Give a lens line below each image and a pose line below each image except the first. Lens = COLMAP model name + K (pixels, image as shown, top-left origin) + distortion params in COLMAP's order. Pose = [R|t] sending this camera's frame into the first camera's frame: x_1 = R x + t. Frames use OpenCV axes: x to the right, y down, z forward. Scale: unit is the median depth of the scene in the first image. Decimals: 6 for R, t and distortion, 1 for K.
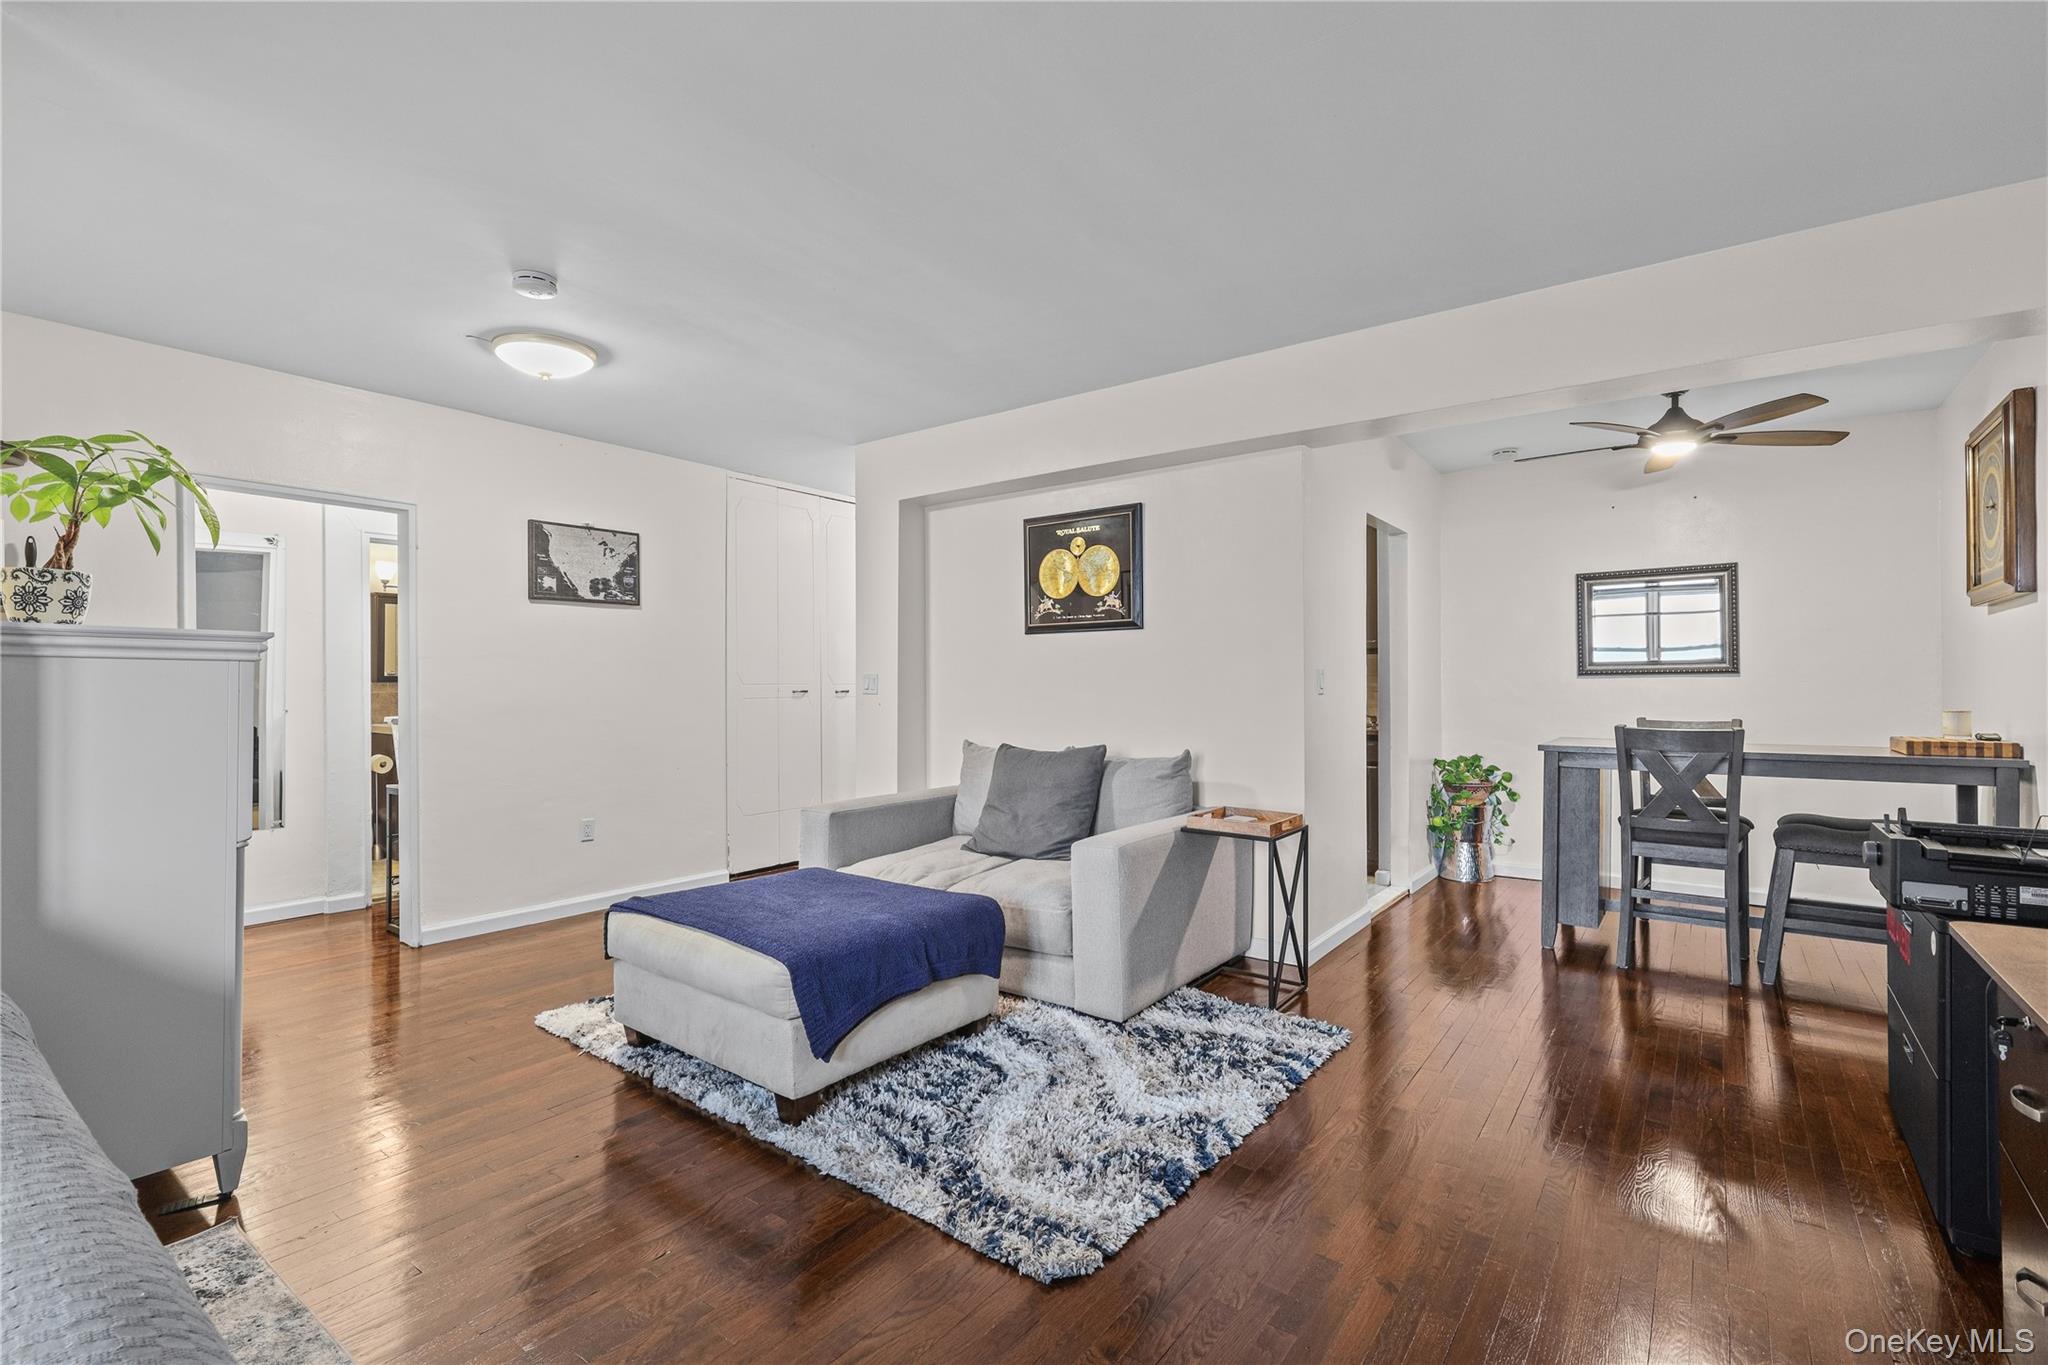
lens RADIAL K [[936.8, 0, 1012.7], [0, 936.8, 677.7], [0, 0, 1]] dist [0.002162, -0.002112]
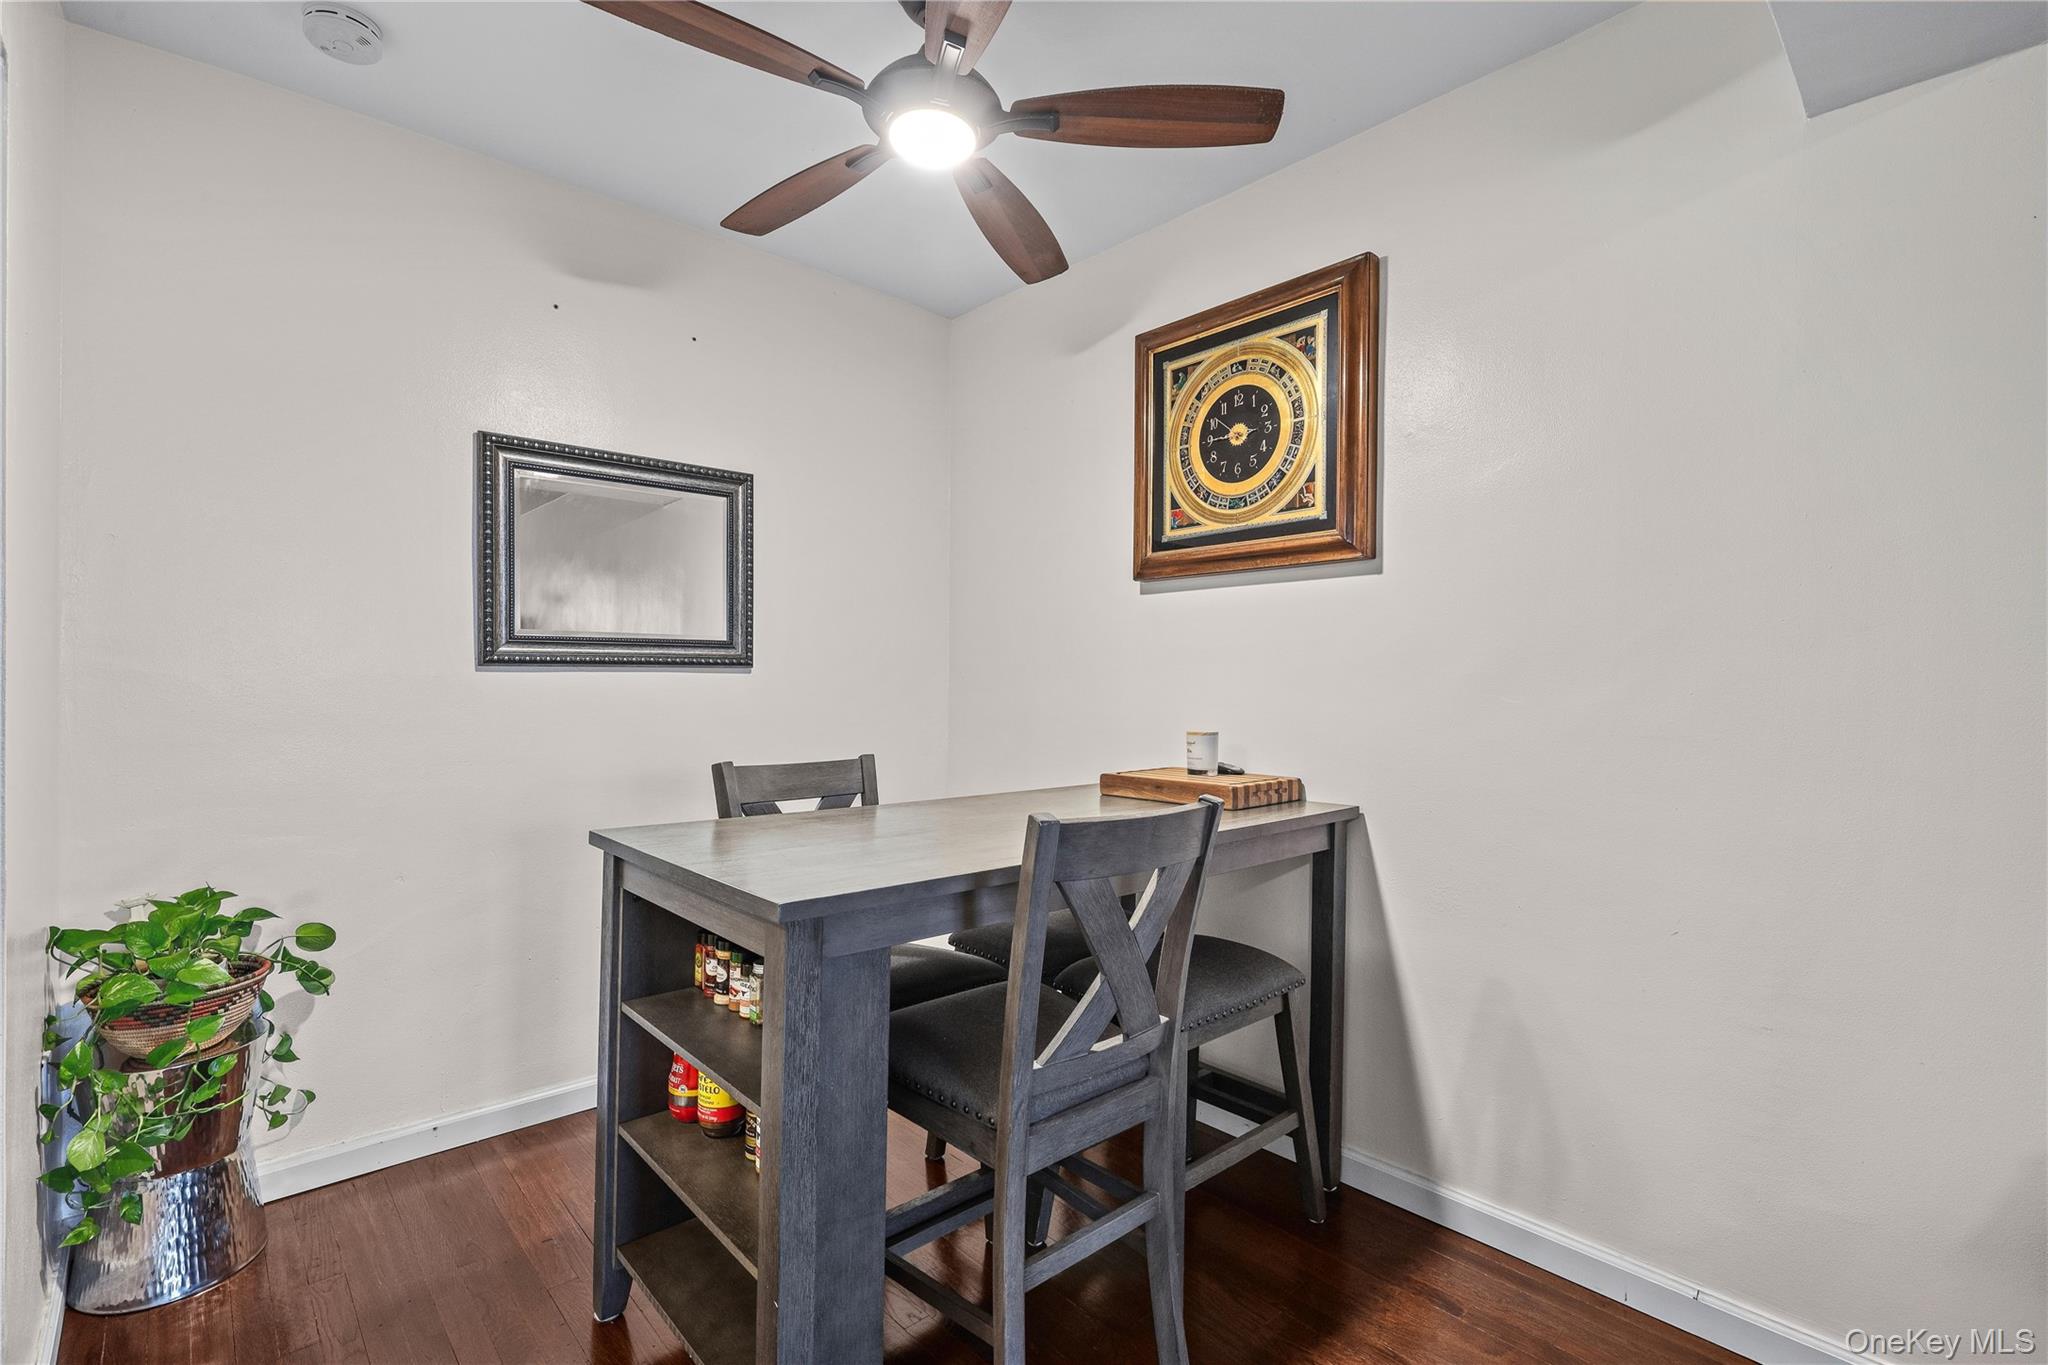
lens RADIAL K [[936.8, 0, 1017.7], [0, 936.8, 677.5], [0, 0, 1]] dist [0.002162, -0.002112]
pose [[0.194715, 0.008927, 0.980819, 0.219004], [-0.016734, 0.999843, -0.005778, 0.001910], [-0.980717, -0.015288, 0.194834, 0.655400]]
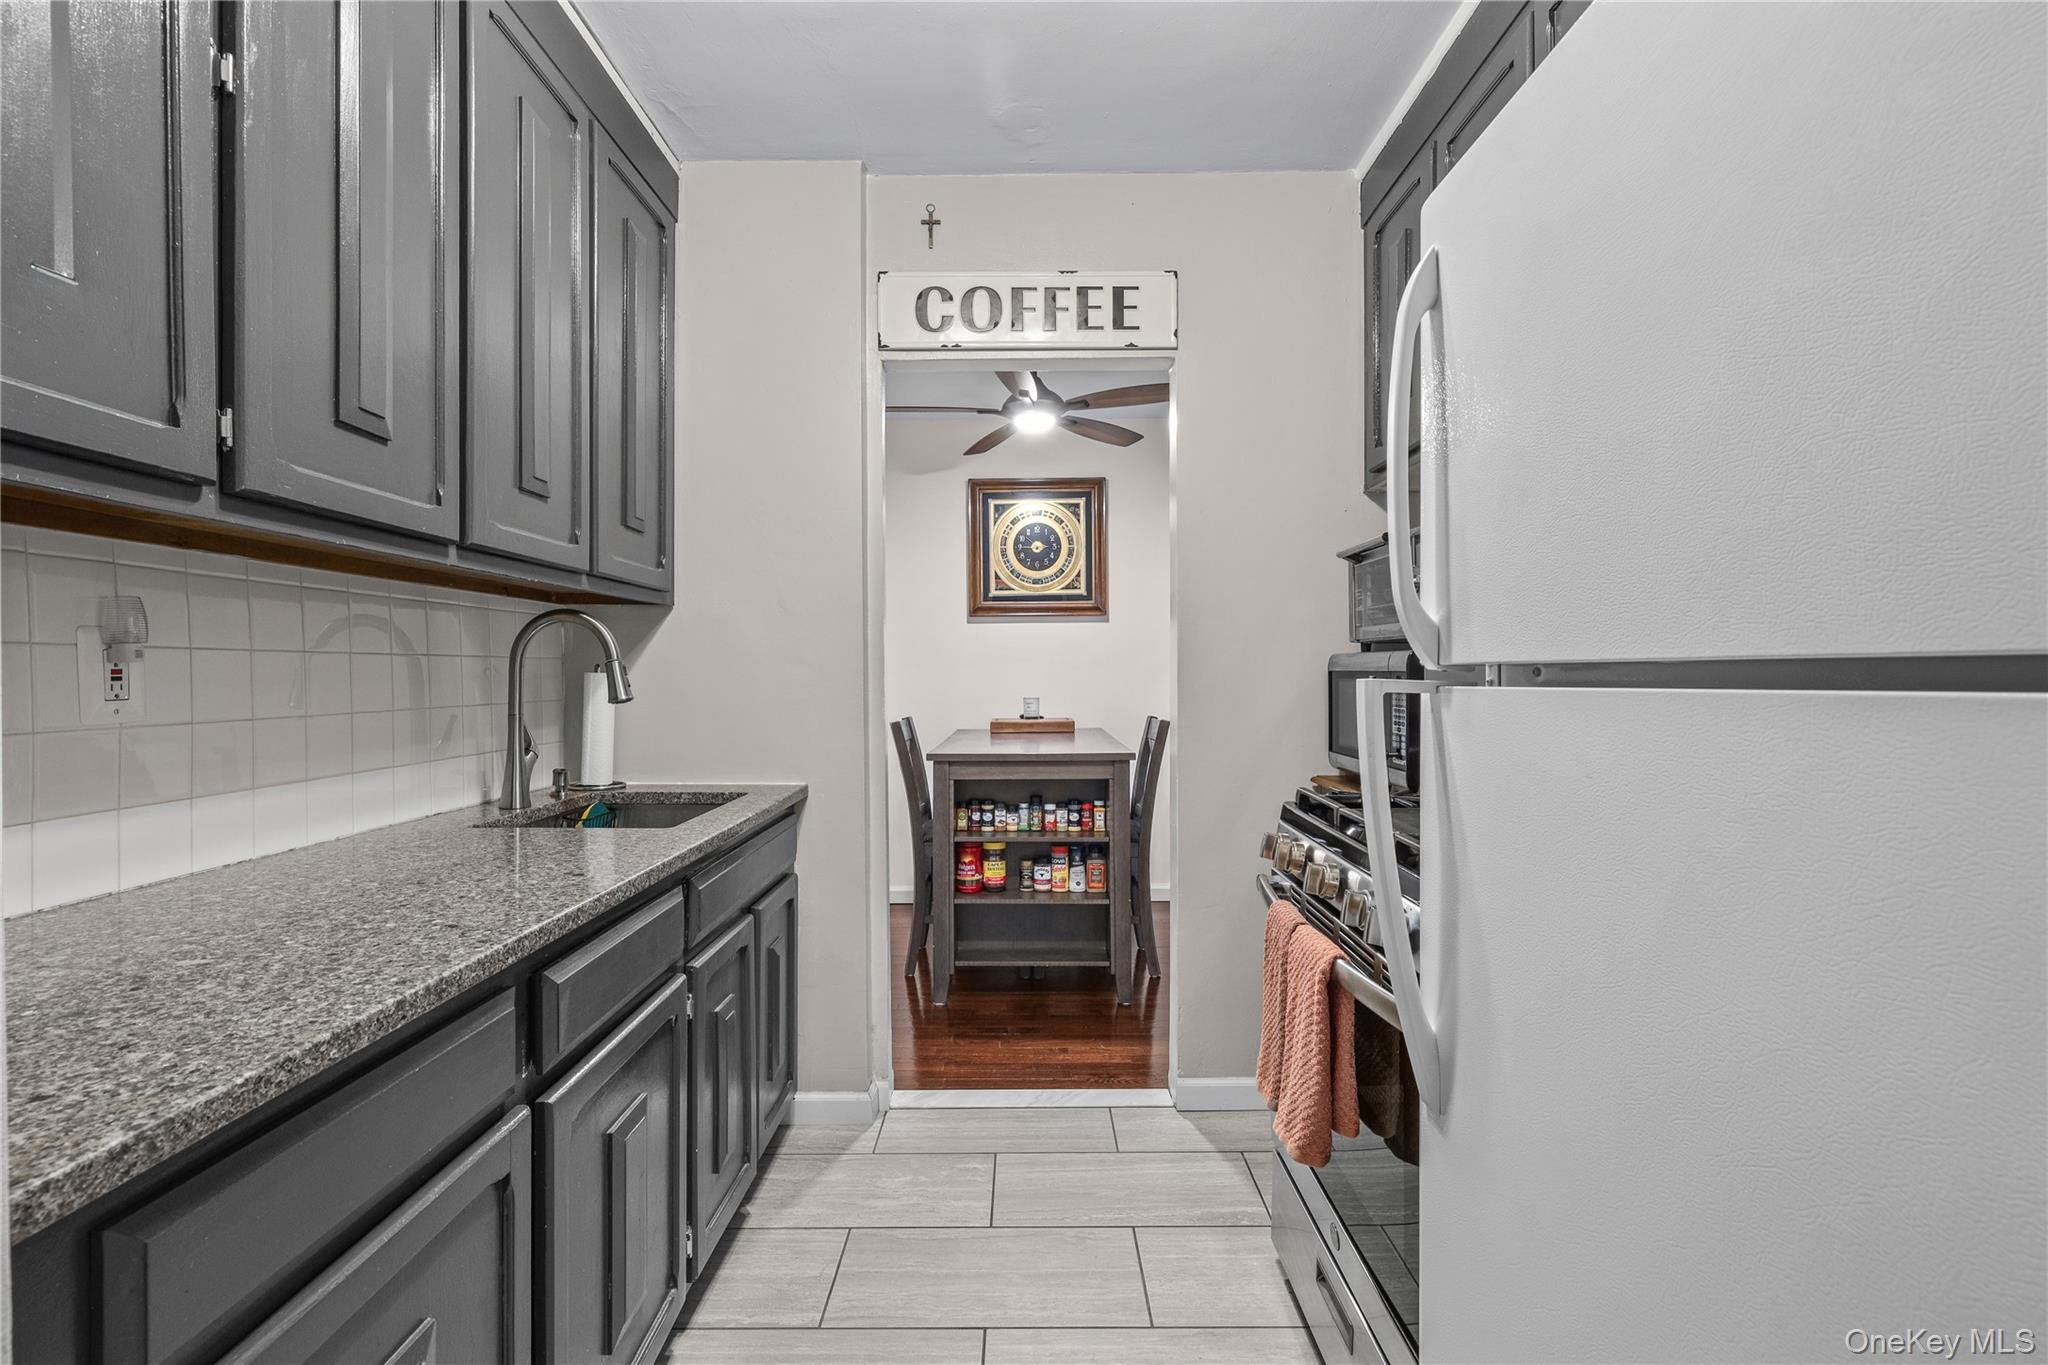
lens RADIAL K [[936.8, 0, 1019.5], [0, 936.8, 678.2], [0, 0, 1]] dist [0.002162, -0.002112]
pose [[-0.605453, 0.011708, 0.795795, -0.010927], [0.002698, 0.999916, -0.012658, 0.016436], [-0.795877, -0.005517, -0.605434, 1.178688]]
